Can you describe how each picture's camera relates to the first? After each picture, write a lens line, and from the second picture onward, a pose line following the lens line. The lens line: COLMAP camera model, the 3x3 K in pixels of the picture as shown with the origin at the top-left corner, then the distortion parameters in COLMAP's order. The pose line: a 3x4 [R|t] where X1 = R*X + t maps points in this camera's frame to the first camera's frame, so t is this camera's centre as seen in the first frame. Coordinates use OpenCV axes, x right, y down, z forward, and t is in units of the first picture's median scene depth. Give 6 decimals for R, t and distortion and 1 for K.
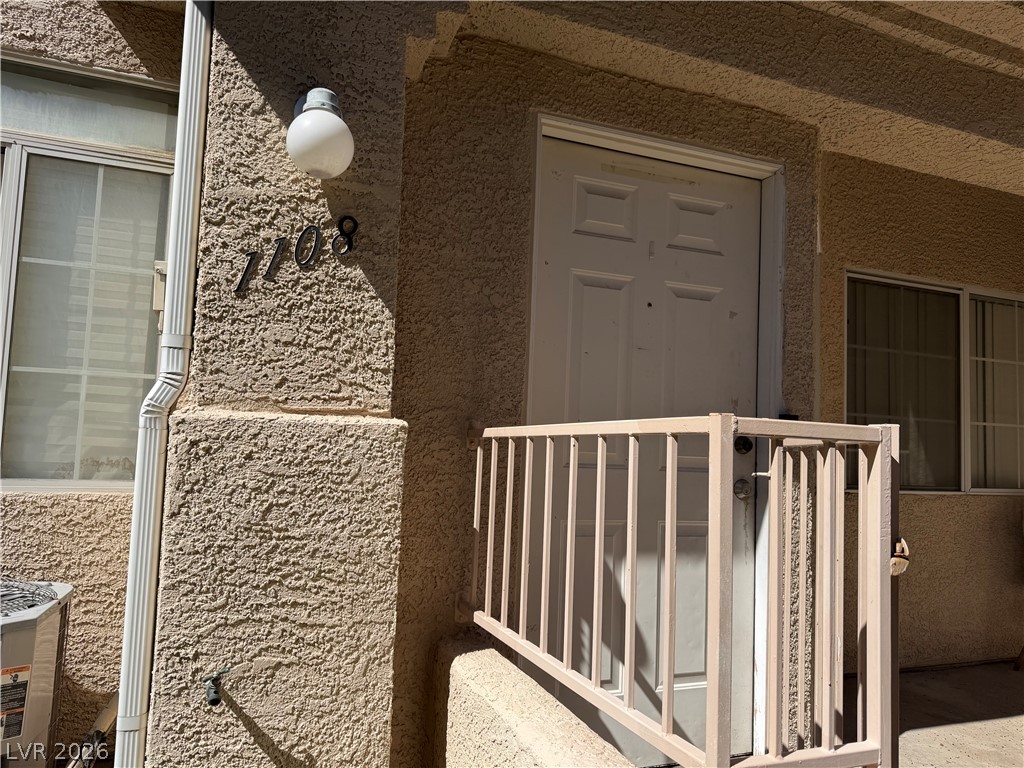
lens RADIAL K [[722.3, 0, 512.6], [0, 722.3, 389.1], [0, 0, 1]] dist [0.042849, -0.055660]
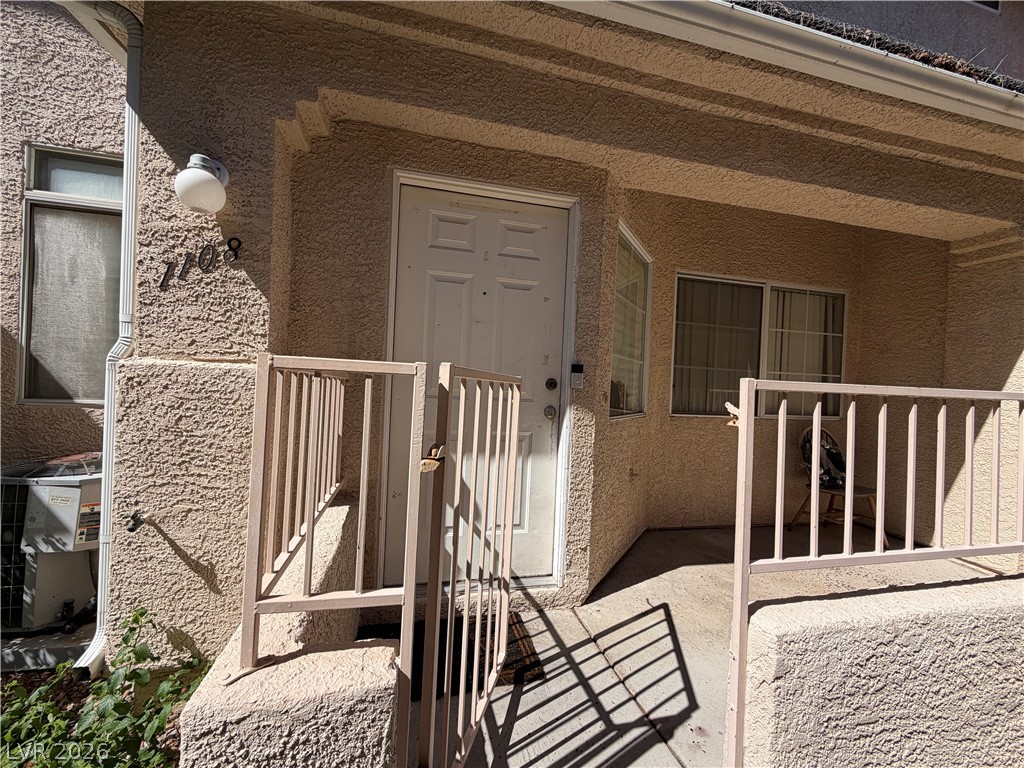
lens RADIAL K [[405.3, 0, 511.5], [0, 405.3, 386.6], [0, 0, 1]] dist [0.001205, -0.000173]
pose [[0.989454, 0.005178, -0.144756, 0.426136], [0.005550, 0.997272, 0.073609, 0.021556], [0.144742, -0.073636, 0.986726, 0.153784]]
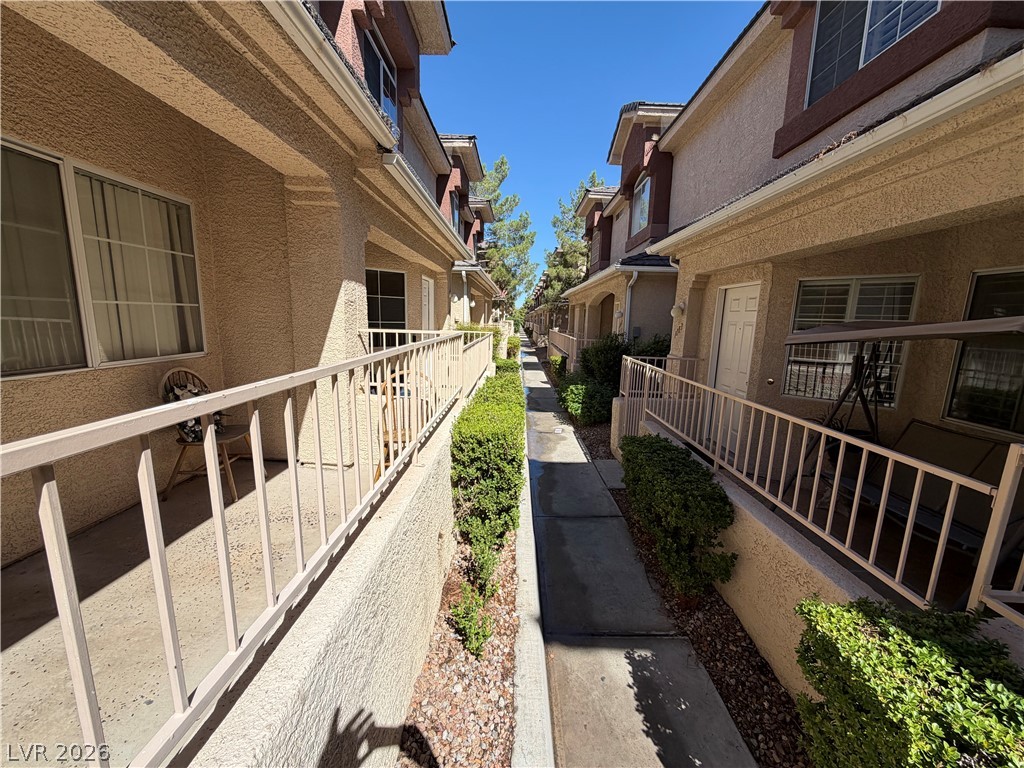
lens RADIAL K [[405.3, 0, 509.3], [0, 405.3, 386.2], [0, 0, 1]] dist [0.001205, -0.000173]
pose [[0.390694, -0.180098, 0.902731, 0.604061], [-0.084007, 0.969606, 0.229797, -0.038548], [-0.916679, -0.165616, 0.363690, 0.419065]]
